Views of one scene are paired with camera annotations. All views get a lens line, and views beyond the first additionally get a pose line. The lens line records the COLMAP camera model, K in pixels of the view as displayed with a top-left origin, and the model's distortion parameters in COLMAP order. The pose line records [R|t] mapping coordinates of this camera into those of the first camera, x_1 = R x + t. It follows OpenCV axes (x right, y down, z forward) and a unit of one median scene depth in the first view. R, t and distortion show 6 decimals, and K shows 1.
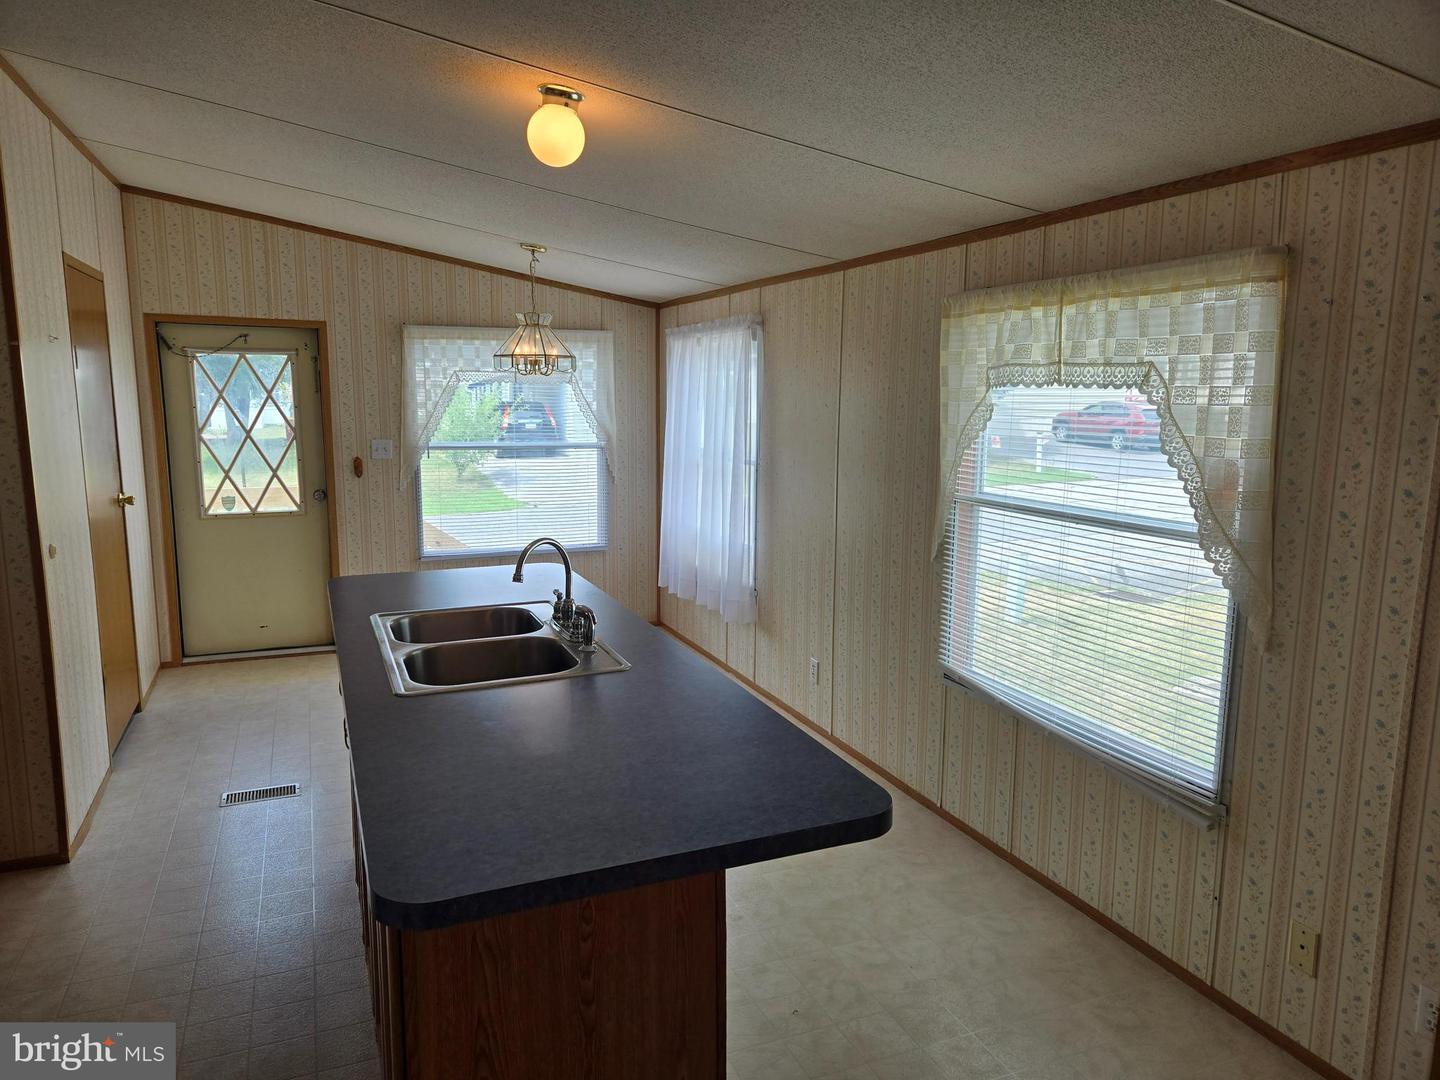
lens RADIAL K [[967.4, 0, 711.2], [0, 967.4, 537.3], [0, 0, 1]] dist [0.055260, -0.046508]
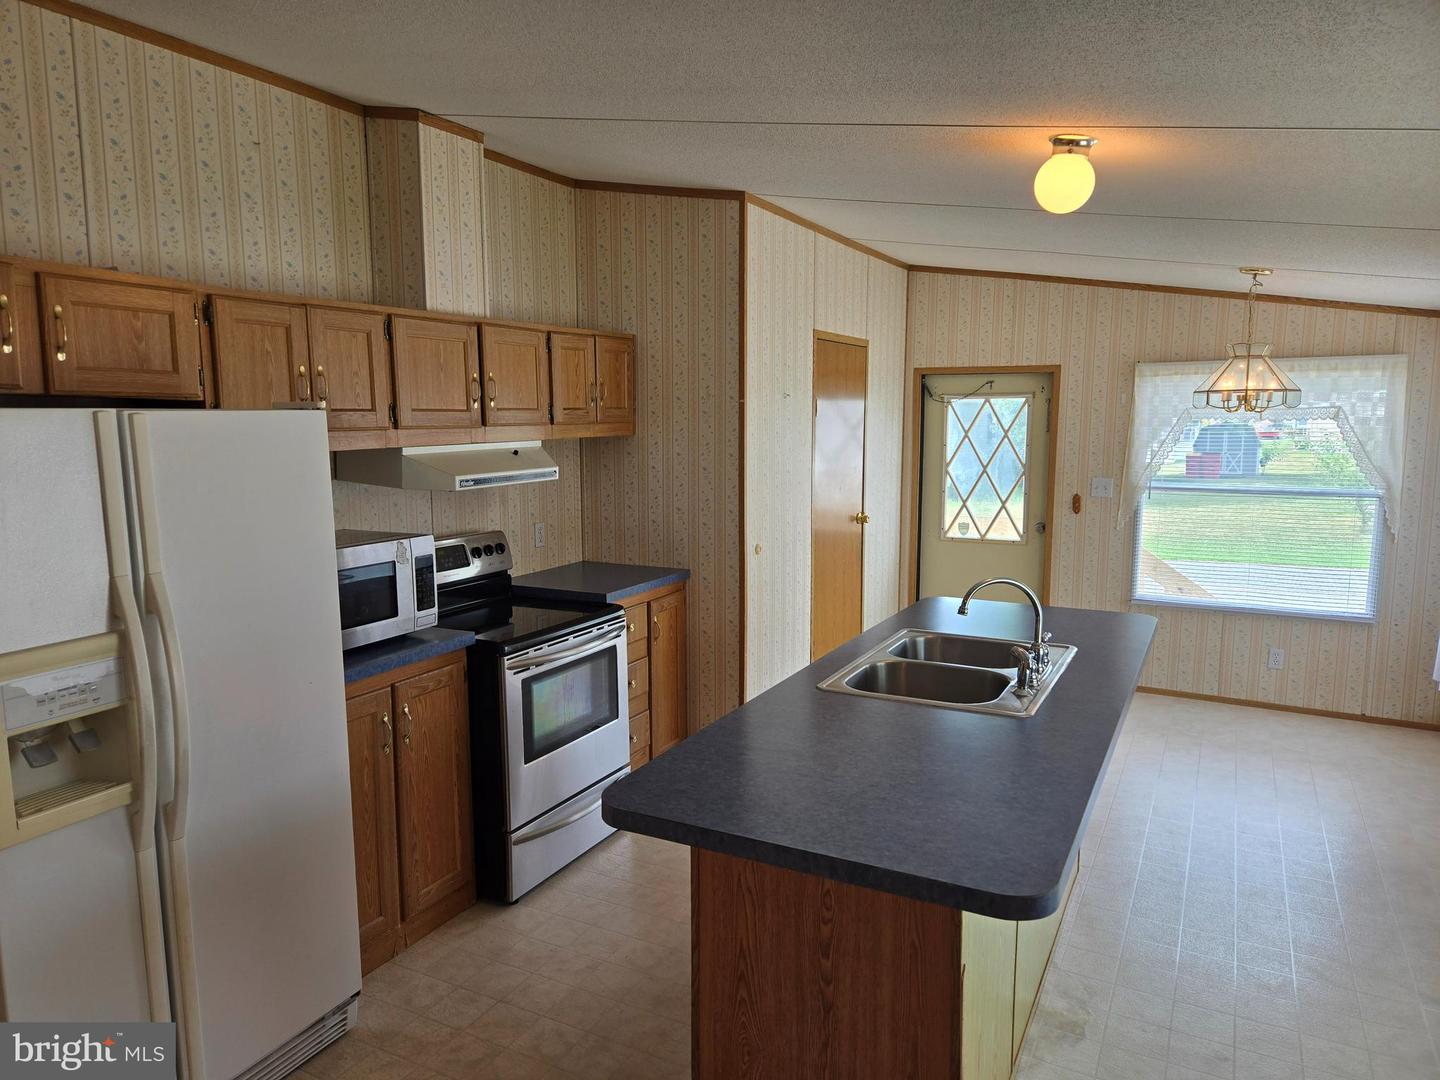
lens RADIAL K [[967.4, 0, 705.2], [0, 967.4, 542.3], [0, 0, 1]] dist [0.055260, -0.046508]
pose [[0.630722, 0.089605, -0.770818, 0.199860], [-0.112364, 0.993388, 0.023536, -0.012037], [0.767831, 0.071767, 0.636620, 0.046242]]
